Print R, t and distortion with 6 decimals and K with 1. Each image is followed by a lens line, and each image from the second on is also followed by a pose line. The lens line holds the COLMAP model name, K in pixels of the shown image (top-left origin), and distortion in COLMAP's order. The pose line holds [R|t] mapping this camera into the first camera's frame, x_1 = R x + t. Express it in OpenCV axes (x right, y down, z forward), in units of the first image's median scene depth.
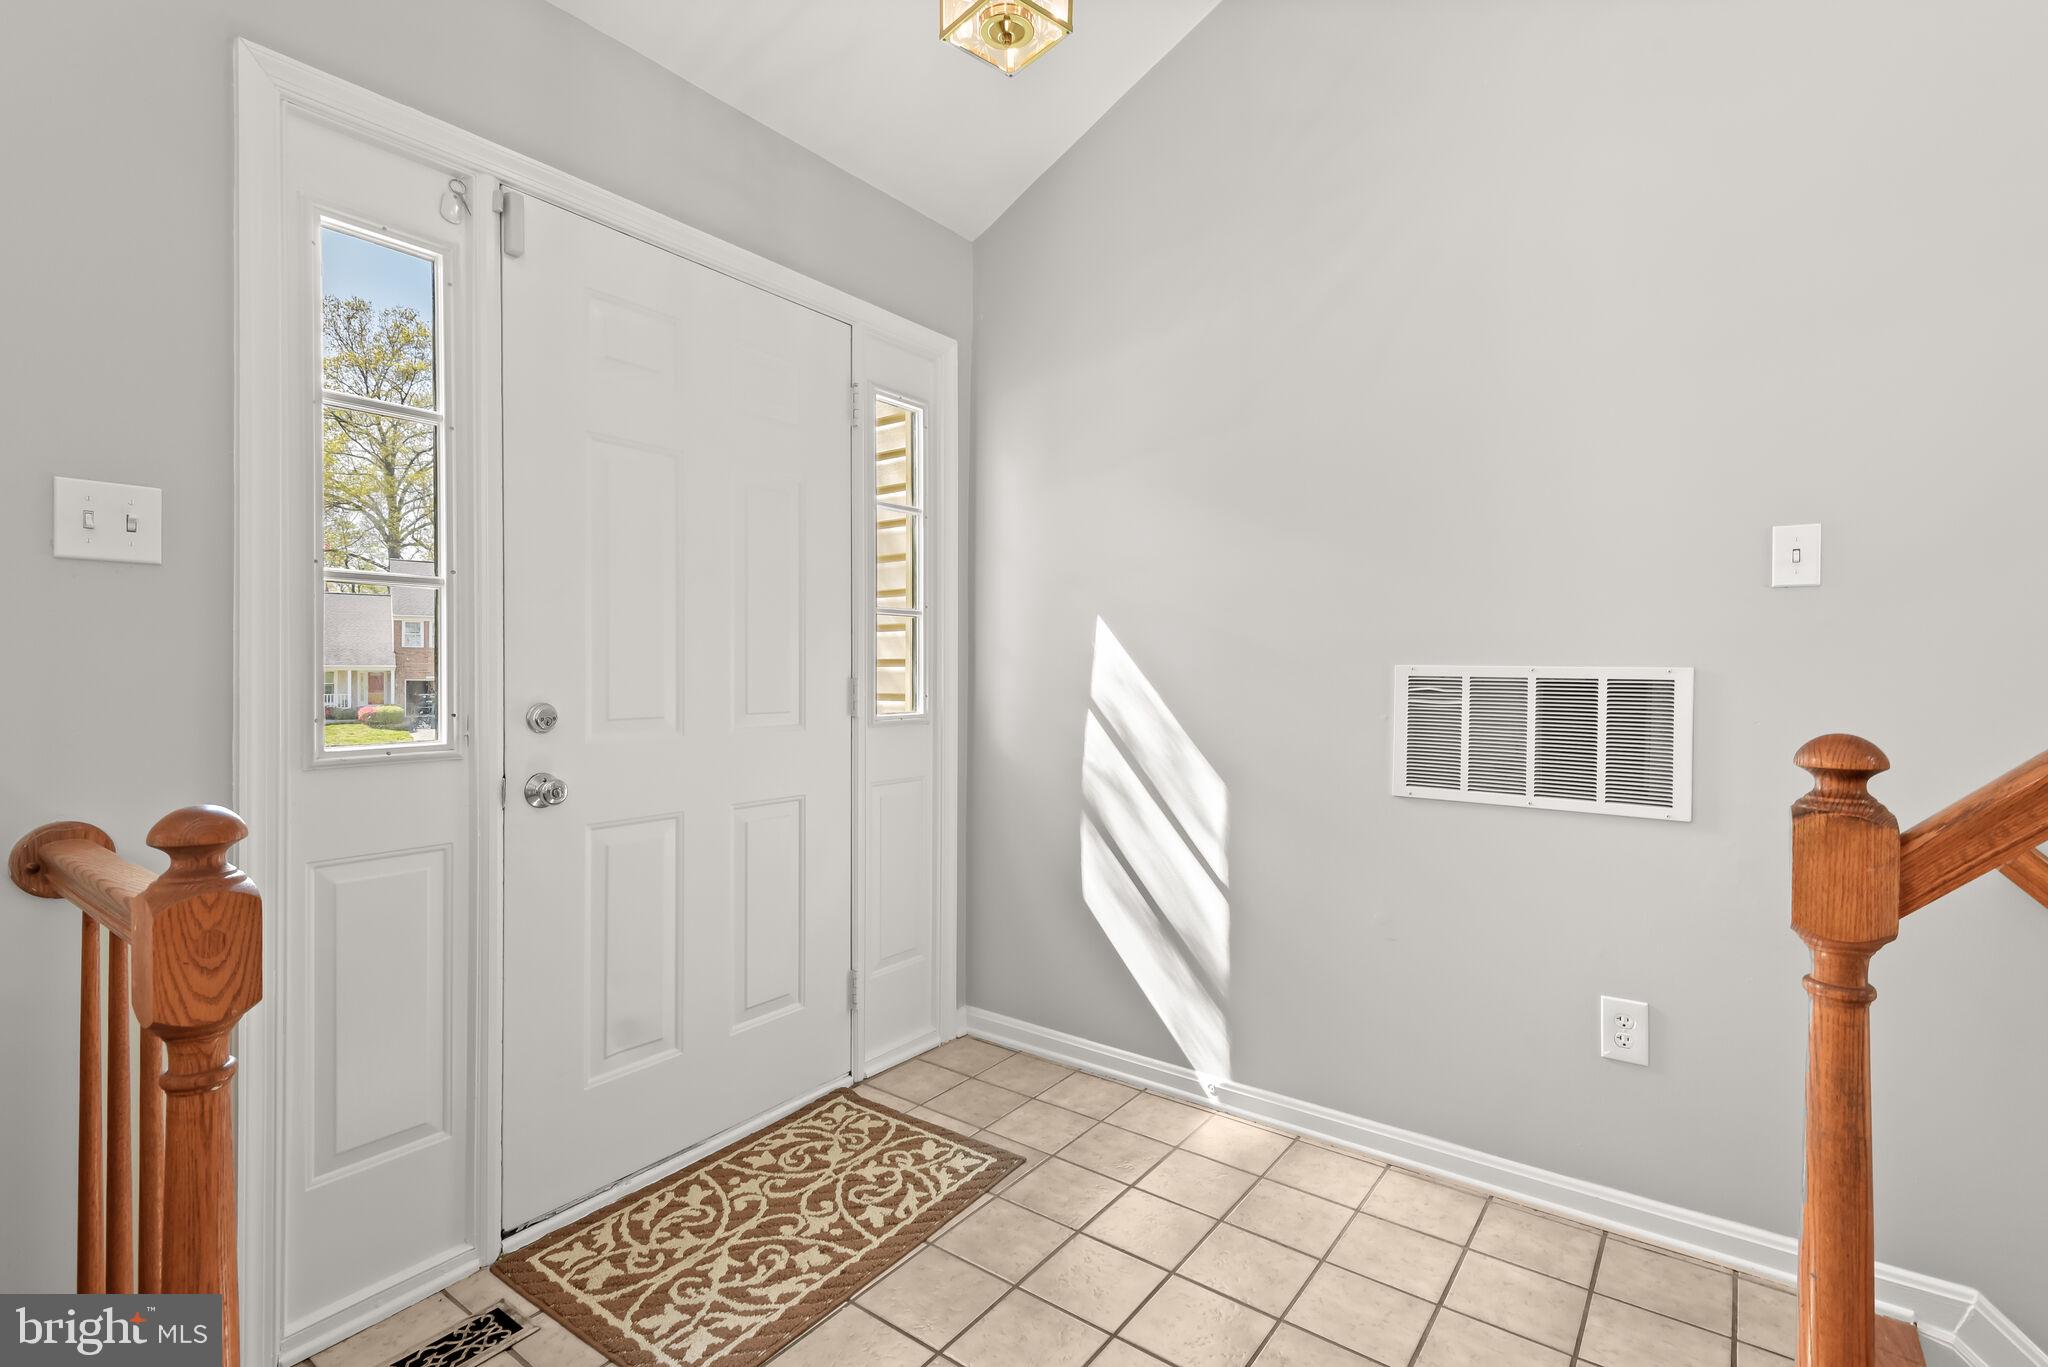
lens RADIAL K [[940.2, 0, 1021.6], [0, 940.2, 676.1], [0, 0, 1]] dist [0.023458, -0.012536]
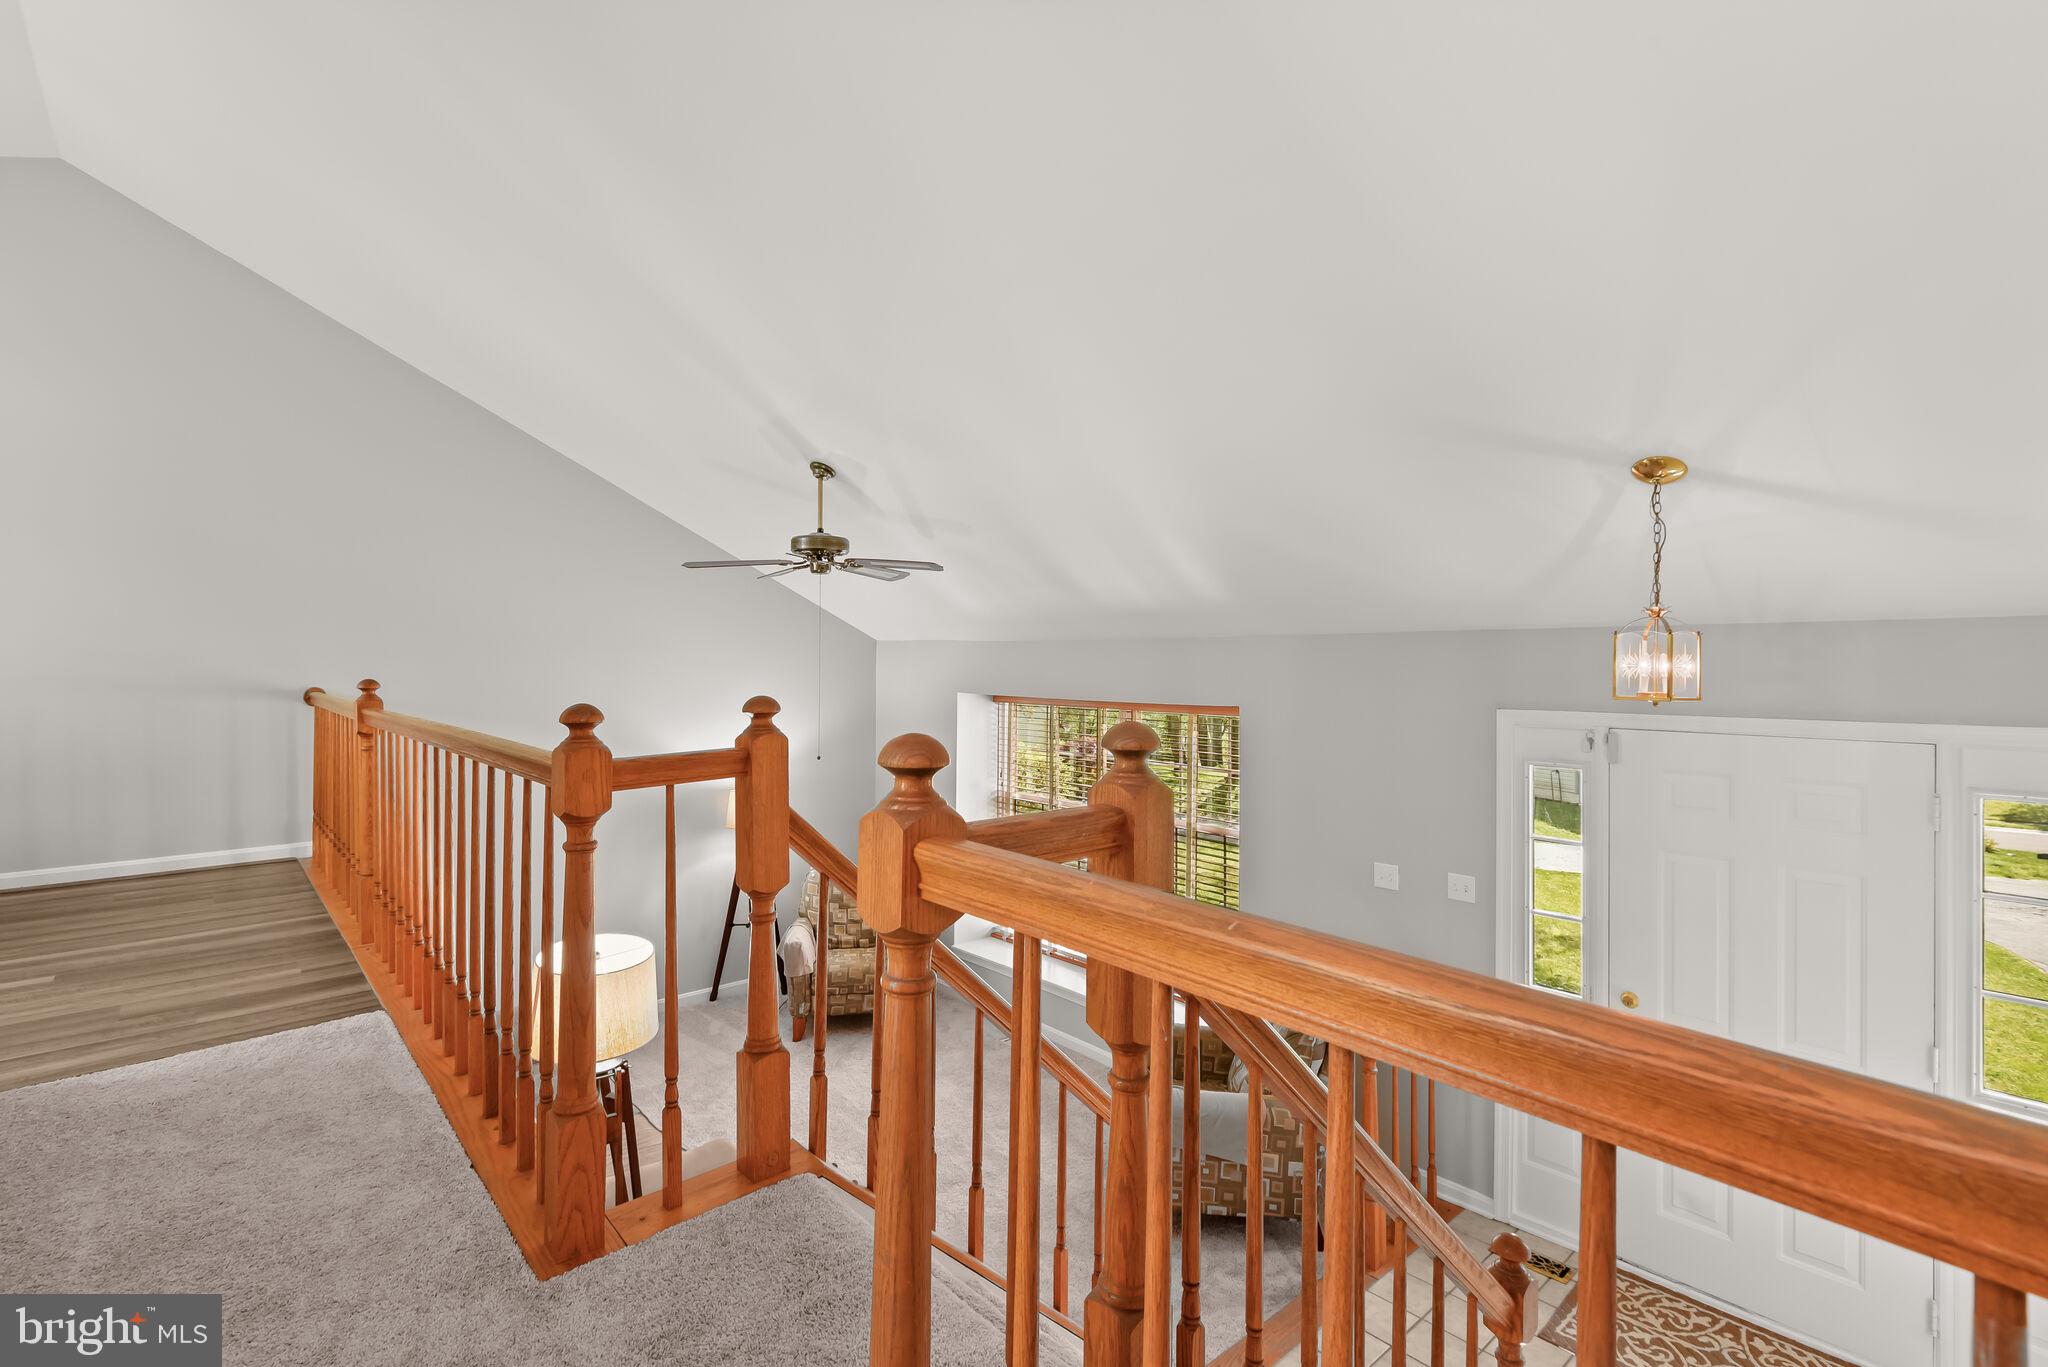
lens RADIAL K [[940.2, 0, 1018.8], [0, 940.2, 654.3], [0, 0, 1]] dist [0.023458, -0.012536]
pose [[-0.206388, -0.013973, -0.978370, 1.096679], [-0.010770, 0.999870, -0.012008, -0.413778], [0.978411, 0.008059, -0.206512, 0.120212]]
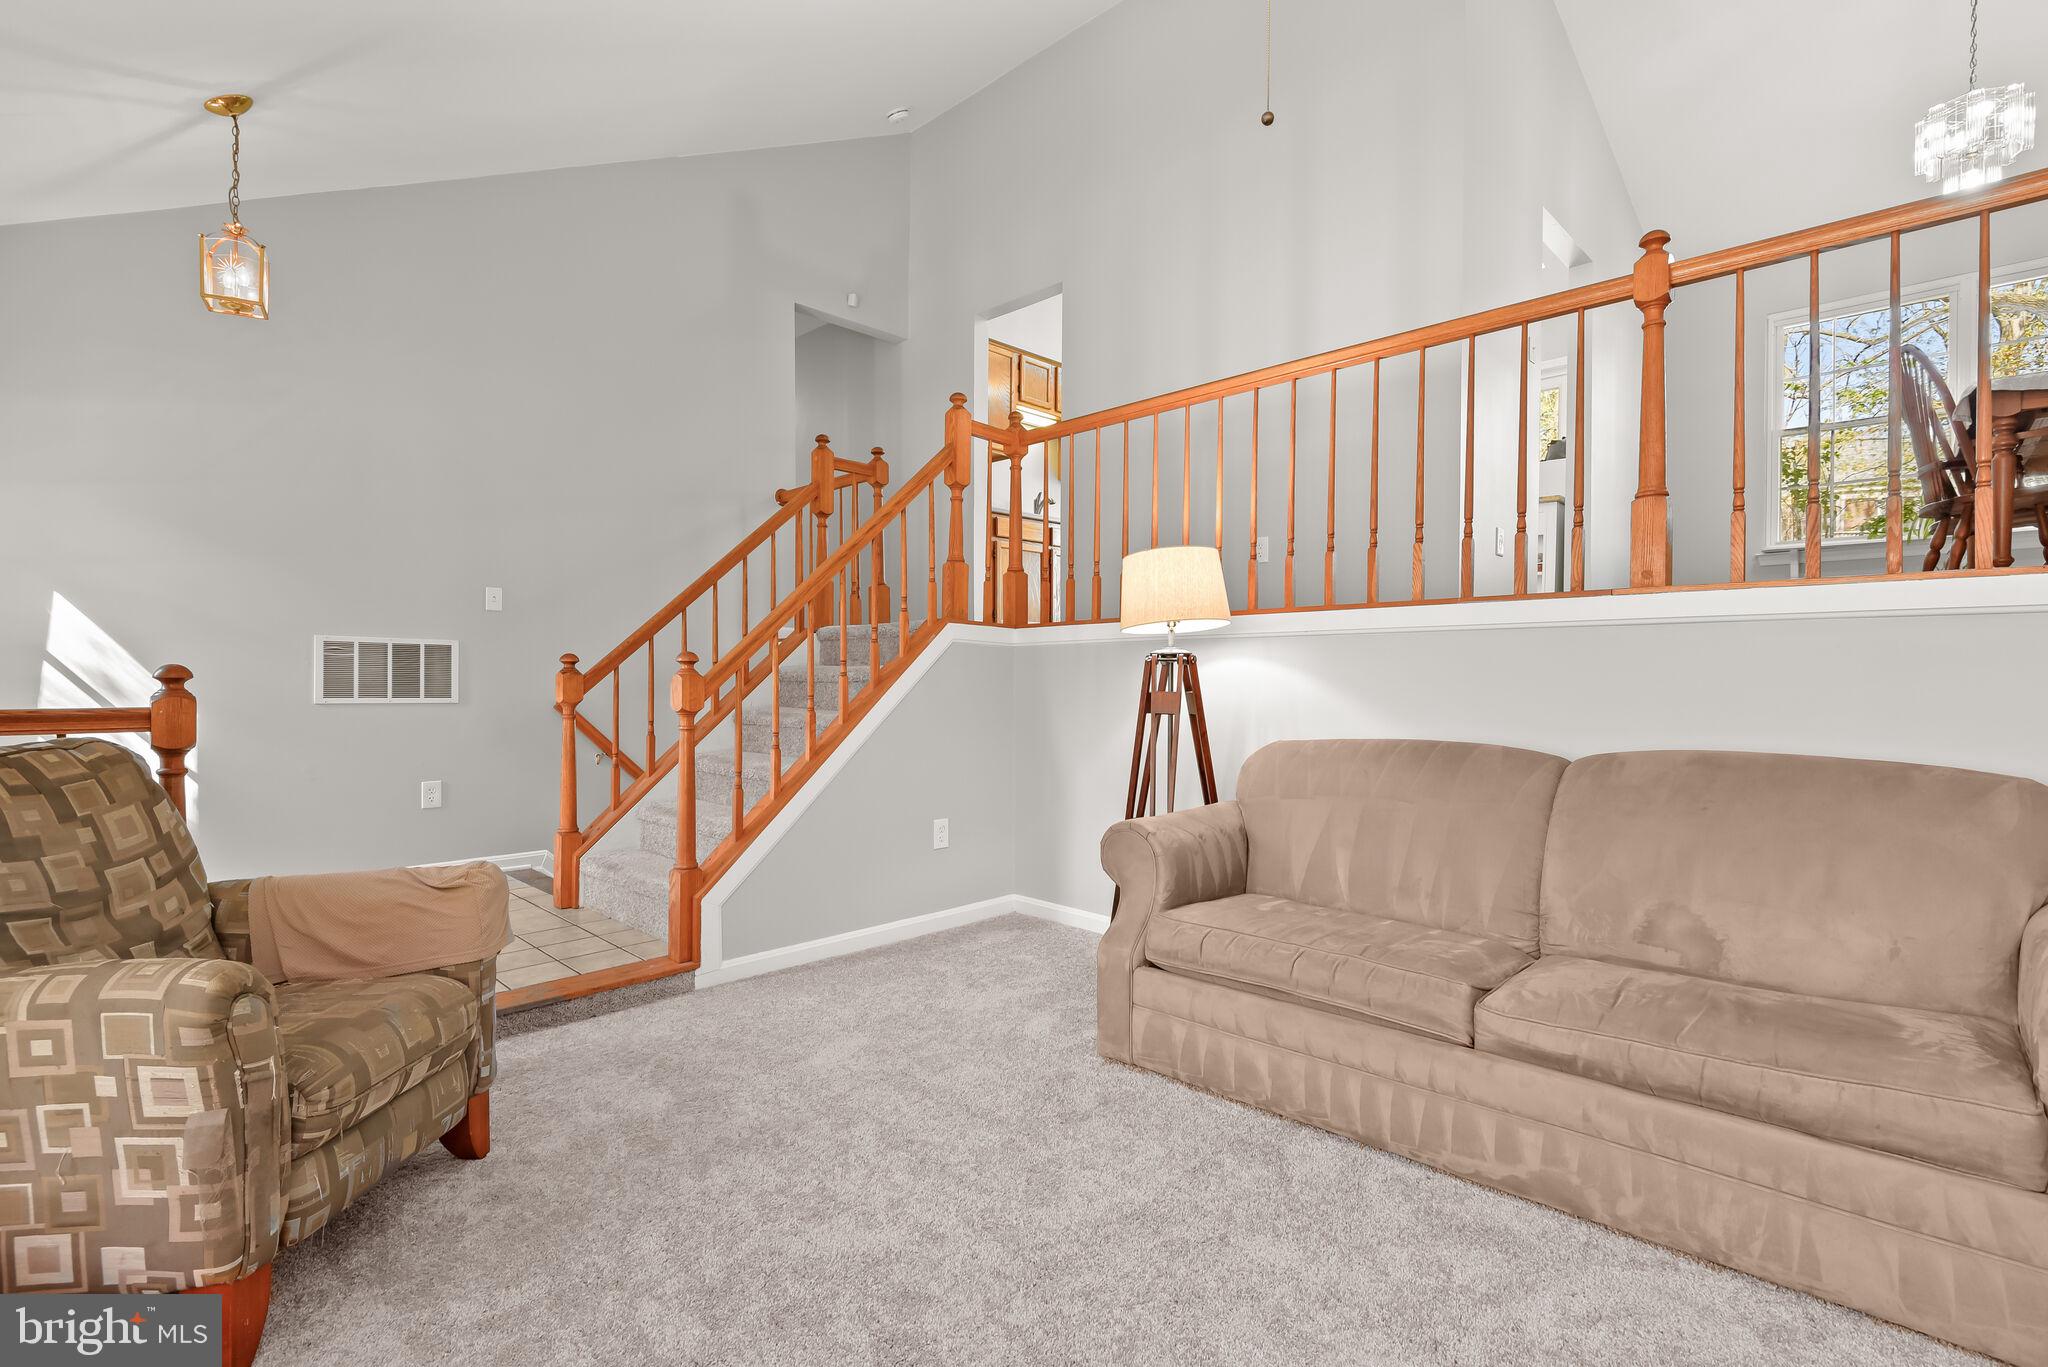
lens RADIAL K [[940.2, 0, 1019.6], [0, 940.2, 681.8], [0, 0, 1]] dist [0.023458, -0.012536]
pose [[0.121430, -0.004314, 0.992591, -1.543162], [0.002827, 0.999988, 0.004000, 0.091965], [-0.992596, 0.002321, 0.121441, -0.740770]]
